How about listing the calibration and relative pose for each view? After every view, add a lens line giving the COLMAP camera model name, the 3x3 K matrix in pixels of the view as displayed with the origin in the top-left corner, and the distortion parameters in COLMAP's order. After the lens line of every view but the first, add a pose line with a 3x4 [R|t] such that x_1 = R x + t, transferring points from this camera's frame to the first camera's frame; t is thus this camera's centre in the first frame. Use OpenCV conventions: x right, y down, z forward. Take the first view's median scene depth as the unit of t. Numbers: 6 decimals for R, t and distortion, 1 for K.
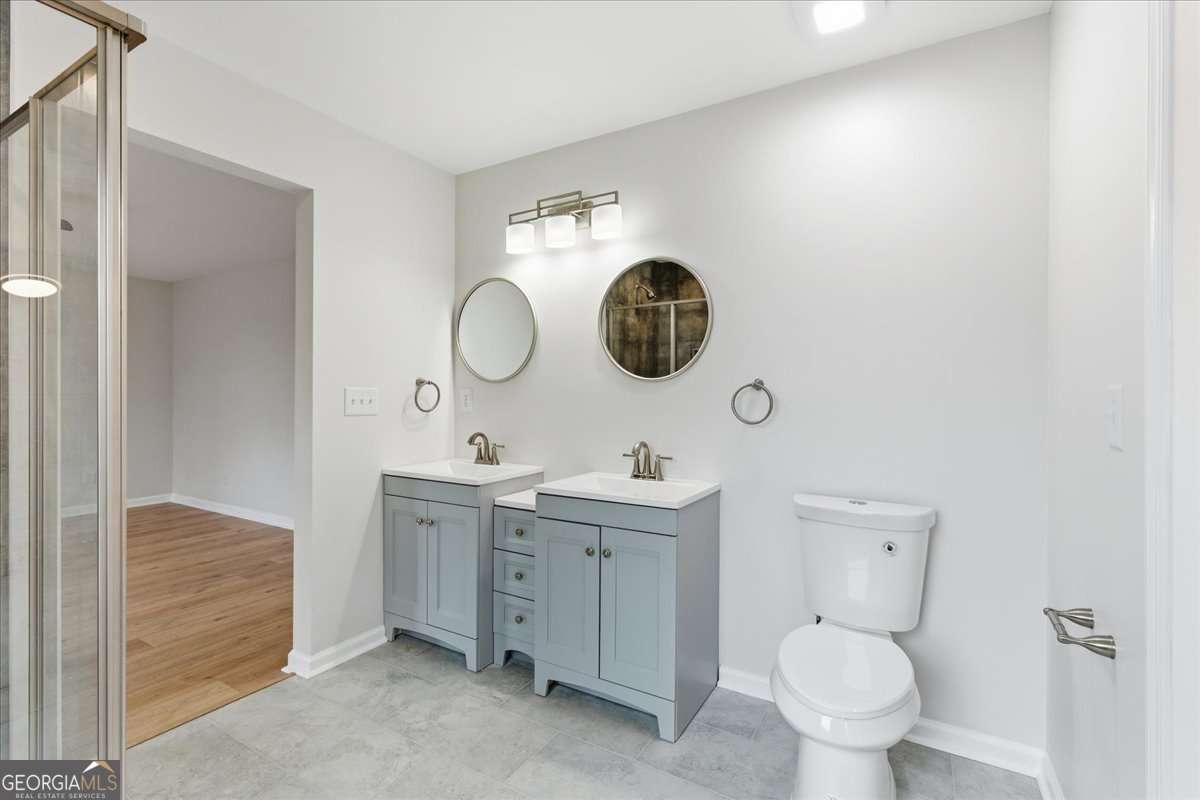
lens RADIAL K [[544.0, 0, 599.2], [0, 544.0, 395.2], [0, 0, 1]] dist [-0.000457, 0.000271]
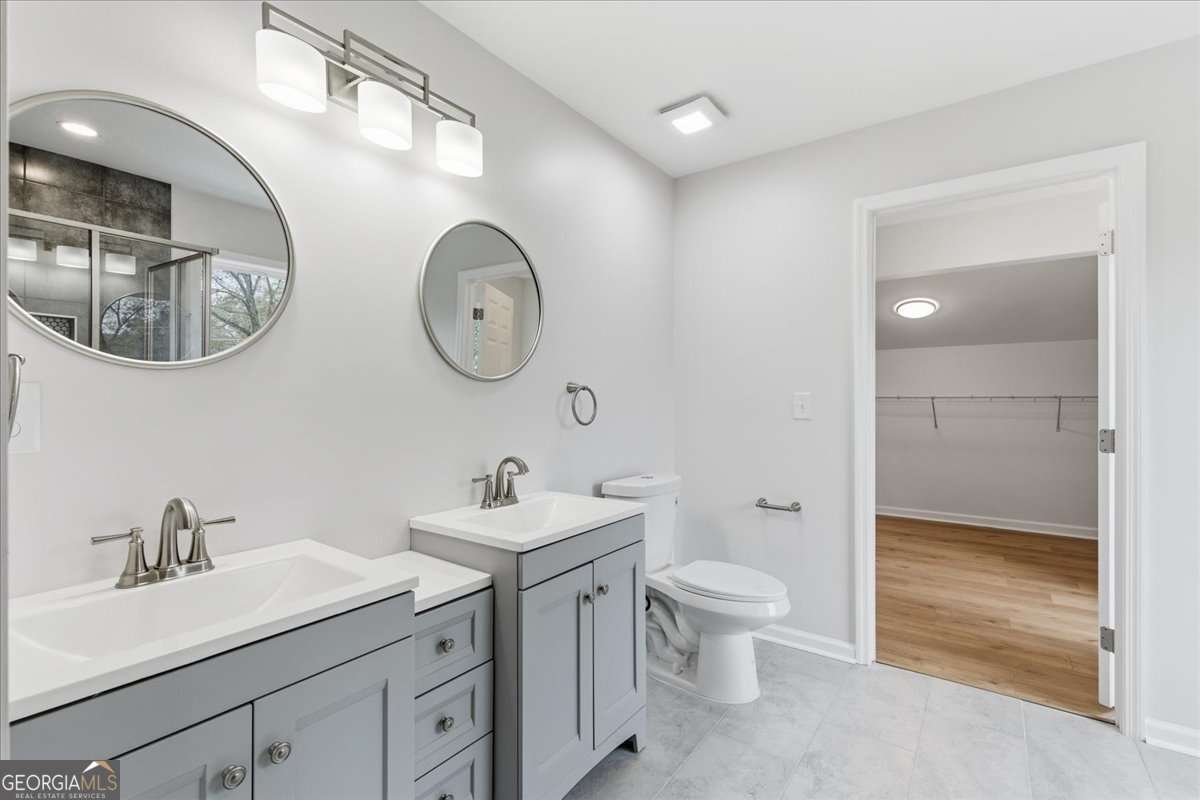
lens RADIAL K [[544.0, 0, 599.2], [0, 544.0, 395.2], [0, 0, 1]] dist [-0.000457, 0.000271]
pose [[0.101799, -0.011324, 0.994741, -0.710191], [-0.006312, 0.999908, 0.012029, -0.015747], [-0.994785, -0.007504, 0.101718, 0.811337]]
